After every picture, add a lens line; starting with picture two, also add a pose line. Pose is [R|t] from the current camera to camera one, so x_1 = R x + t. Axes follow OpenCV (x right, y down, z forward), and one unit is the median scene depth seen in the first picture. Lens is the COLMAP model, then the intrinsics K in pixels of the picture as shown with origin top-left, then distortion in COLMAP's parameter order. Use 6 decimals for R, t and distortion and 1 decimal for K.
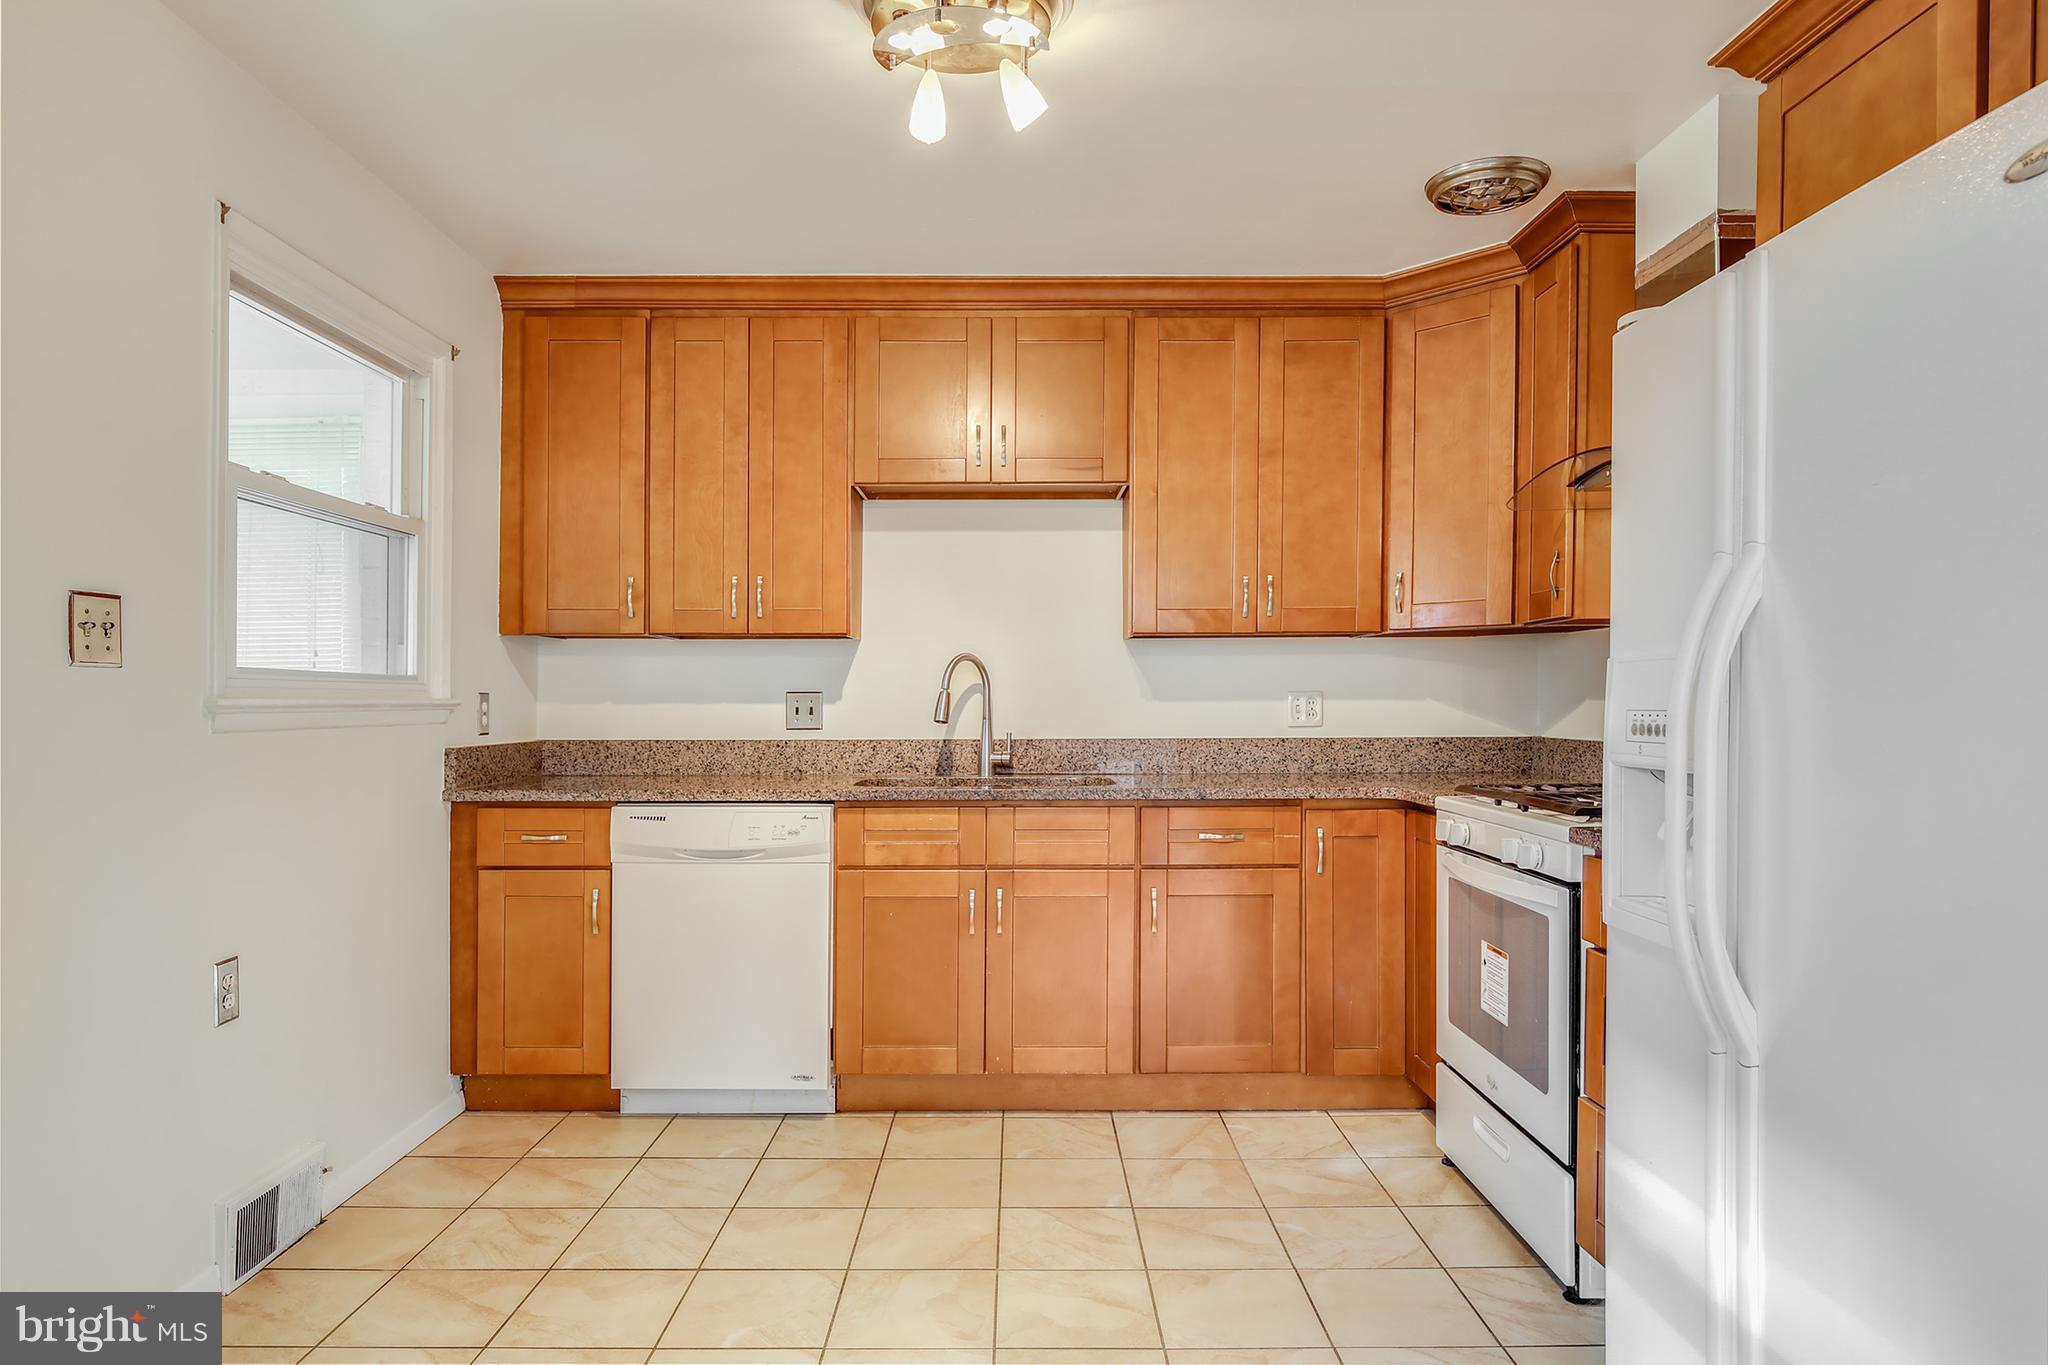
lens RADIAL K [[1226.0, 0, 1019.7], [0, 1226.0, 680.1], [0, 0, 1]] dist [-0.002049, -0.001892]
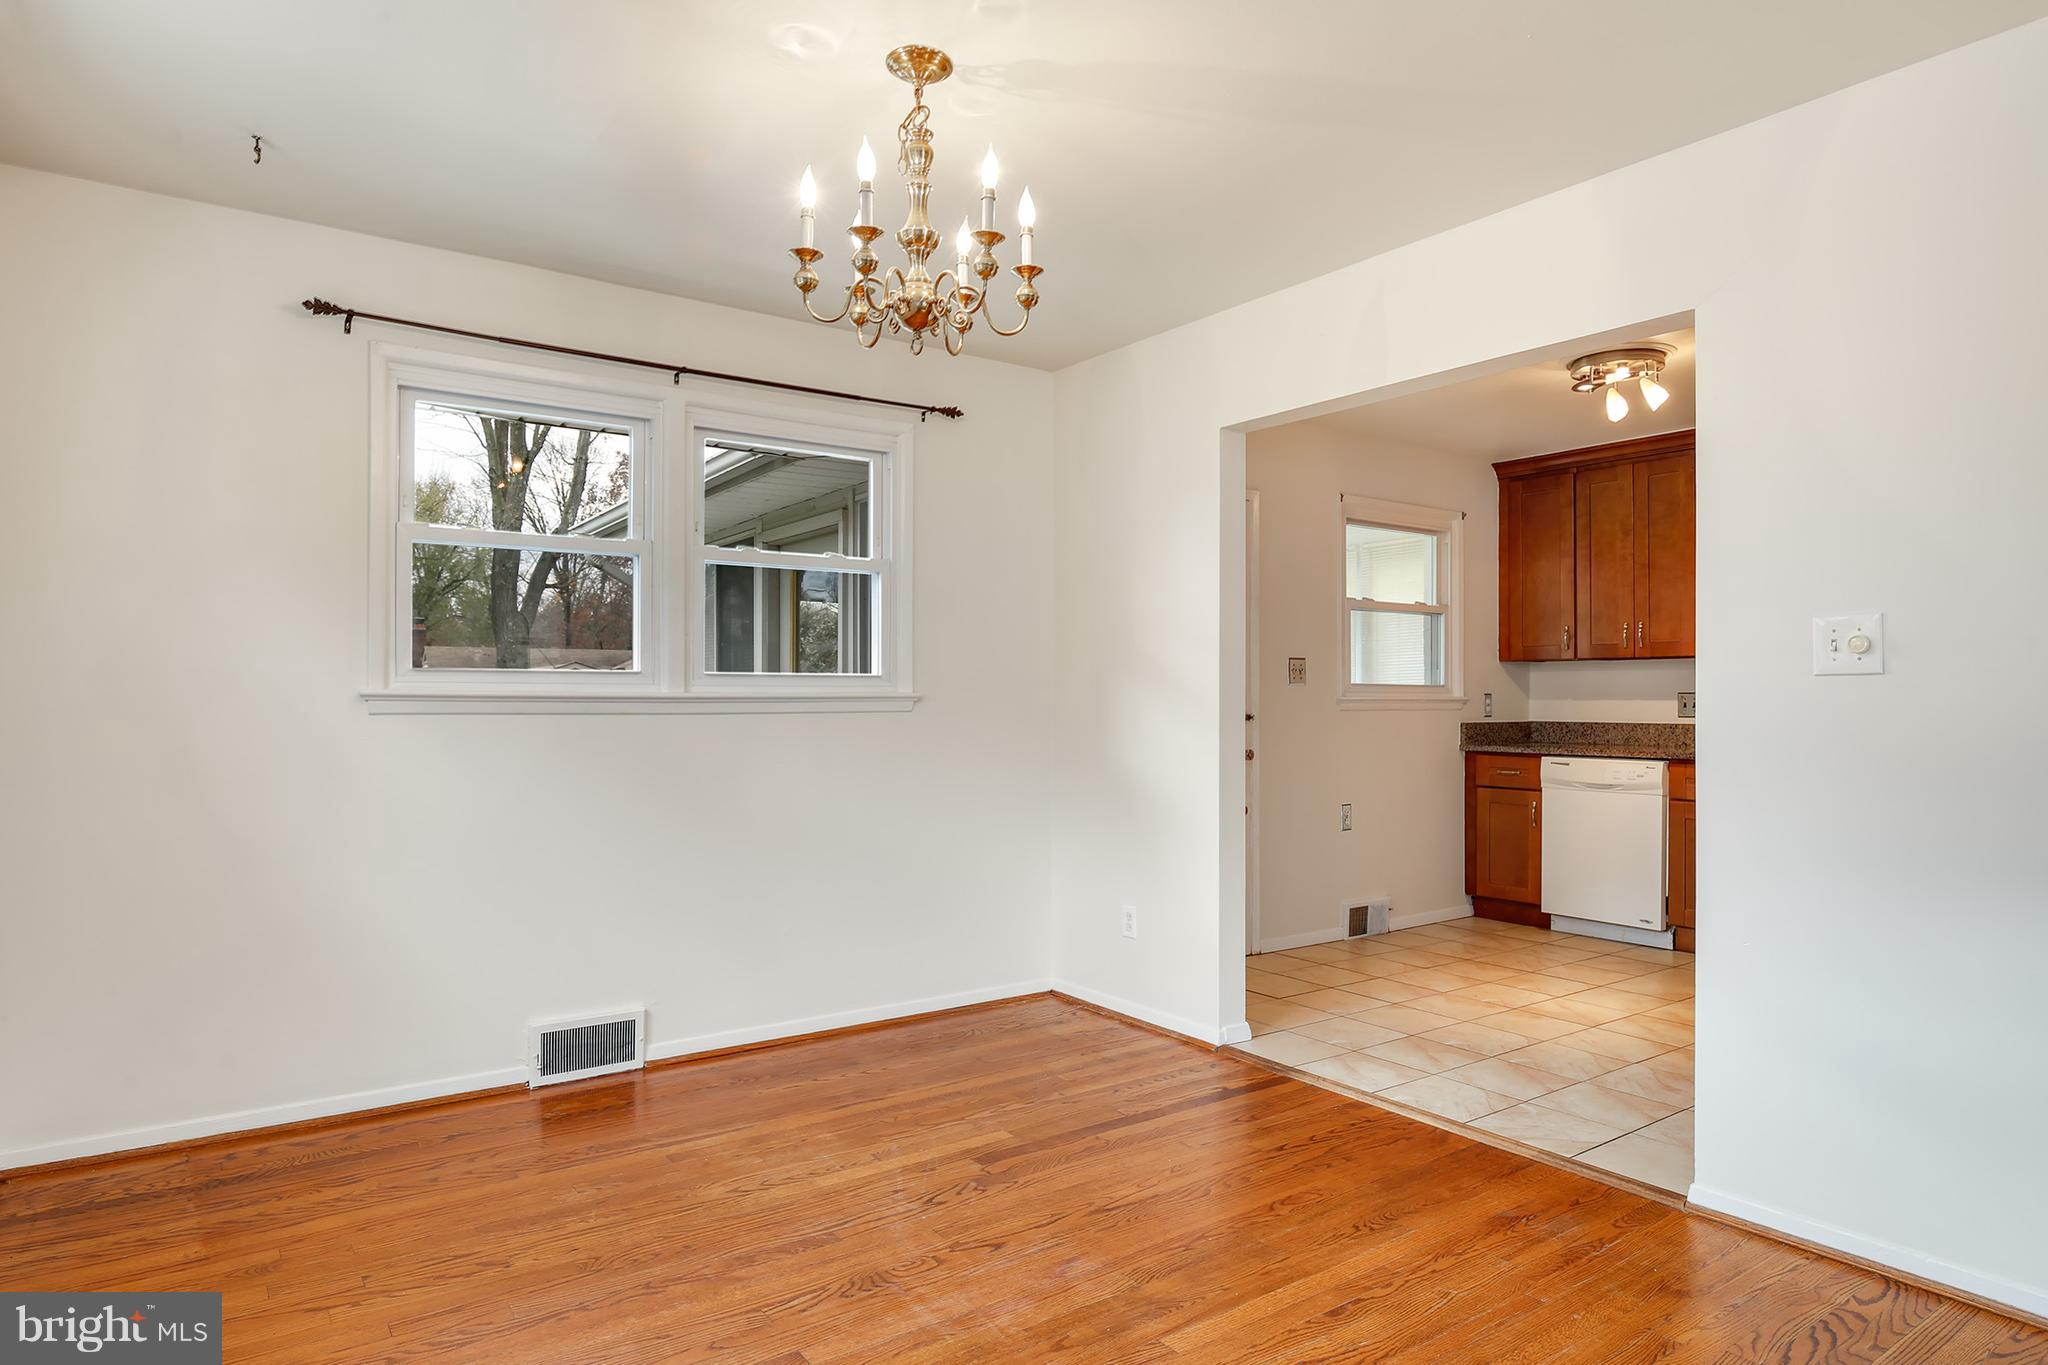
lens RADIAL K [[1192.9, 0, 1039.5], [0, 1192.9, 692.0], [0, 0, 1]] dist [-0.026737, 0.005403]
pose [[0.587330, -0.002054, -0.809345, 0.634652], [0.011402, 0.999919, 0.005737, -0.010587], [0.809267, -0.012598, 0.587305, -0.612048]]
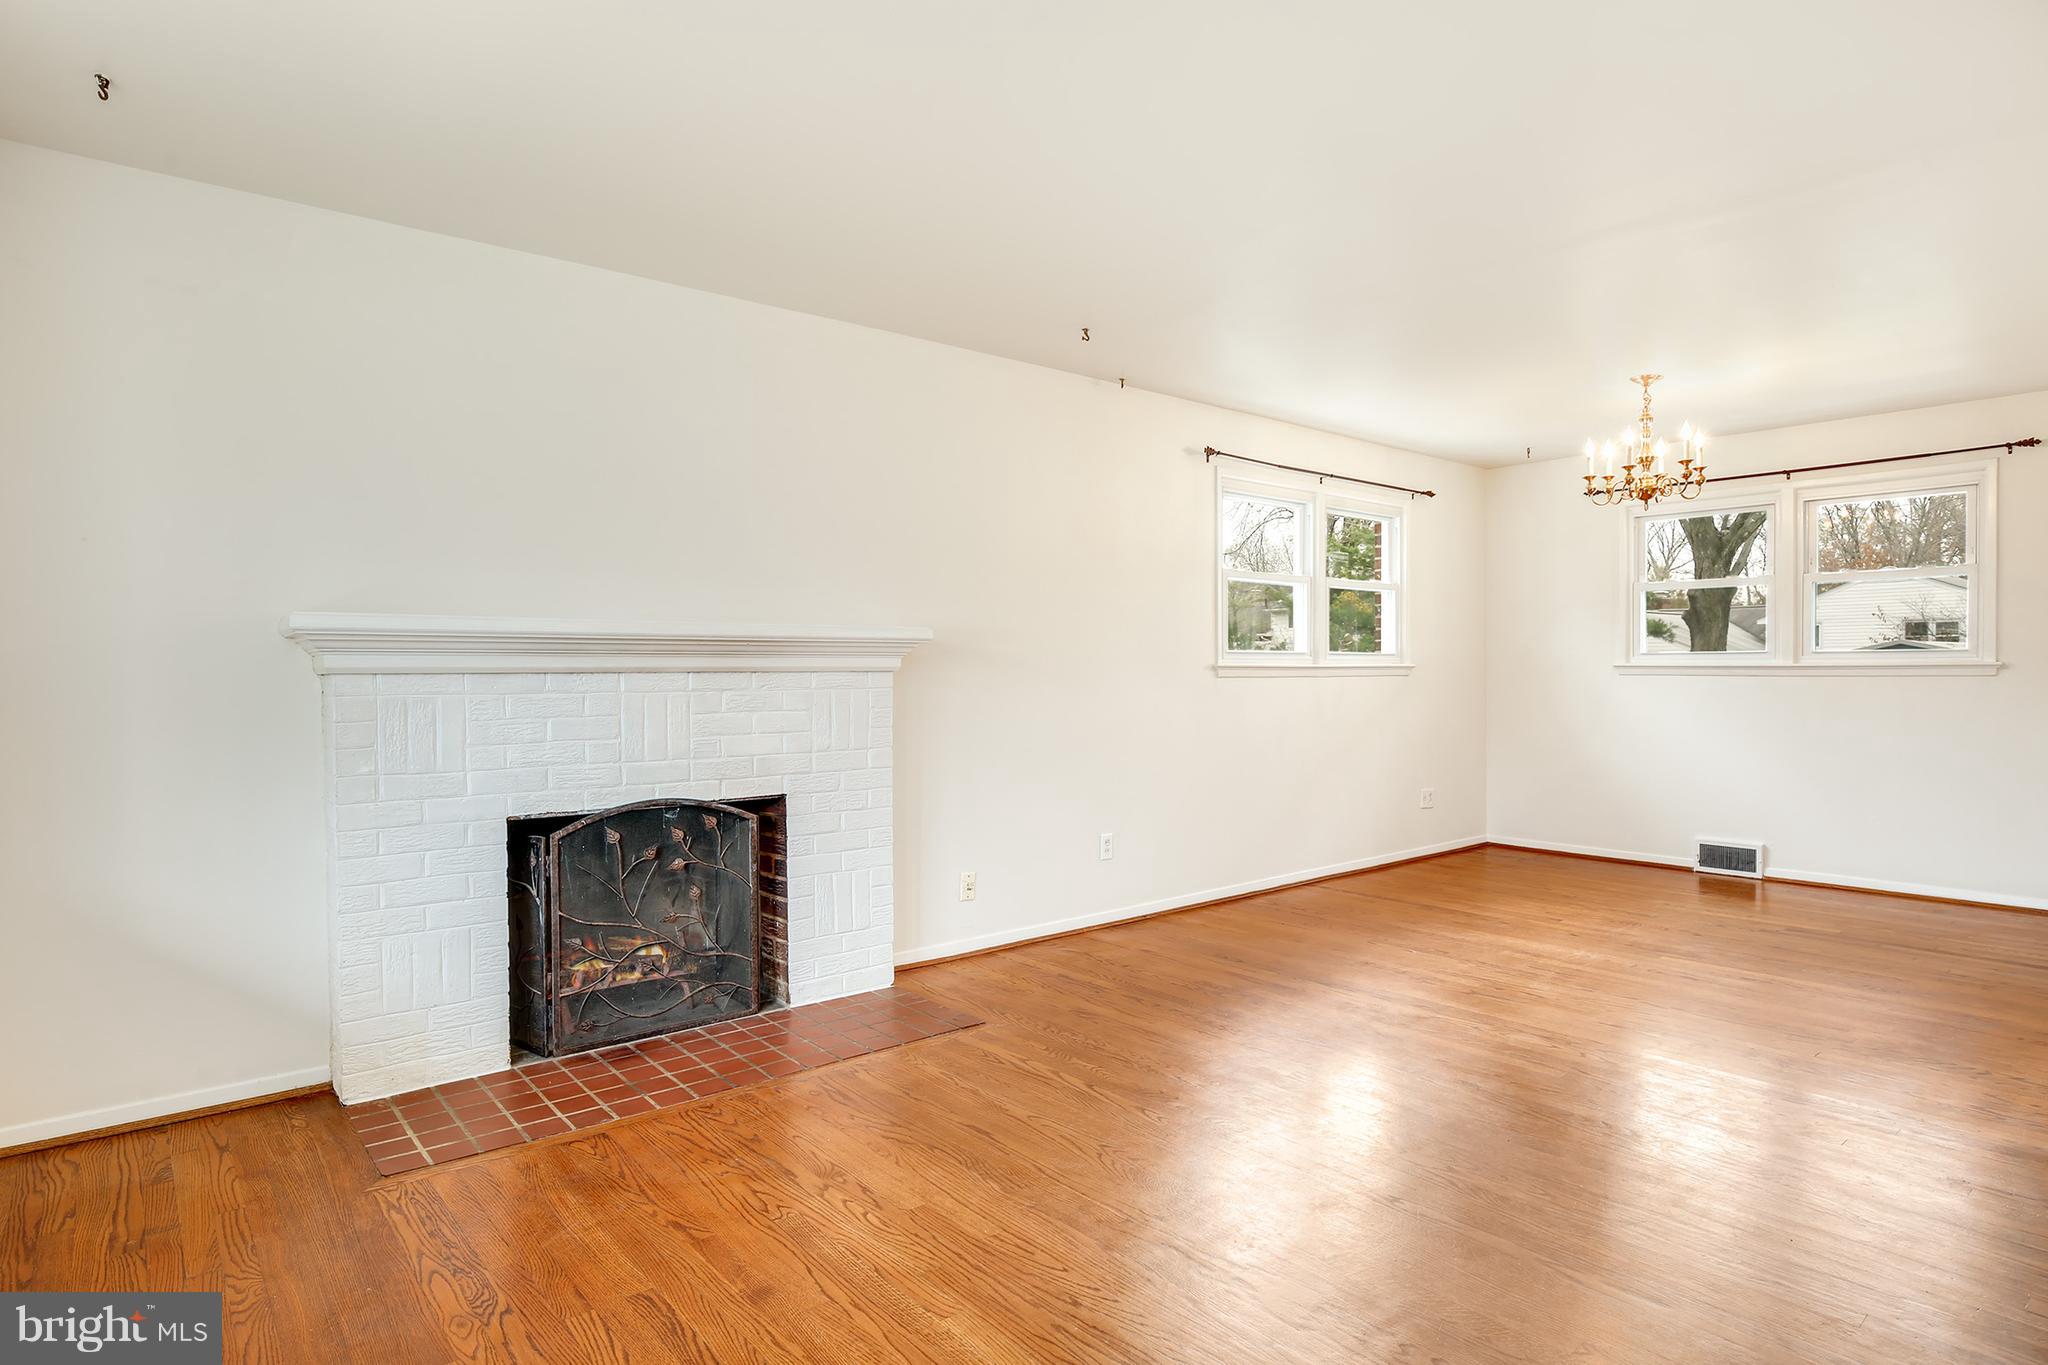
lens RADIAL K [[1070.0, 0, 1018.5], [0, 1070.0, 681.0], [0, 0, 1]] dist [-0.023605, -0.003266]
pose [[-0.763749, 0.009846, -0.645438, 1.531119], [0.015374, 0.999877, -0.002940, 0.006243], [0.645330, -0.012168, -0.763807, 0.250343]]
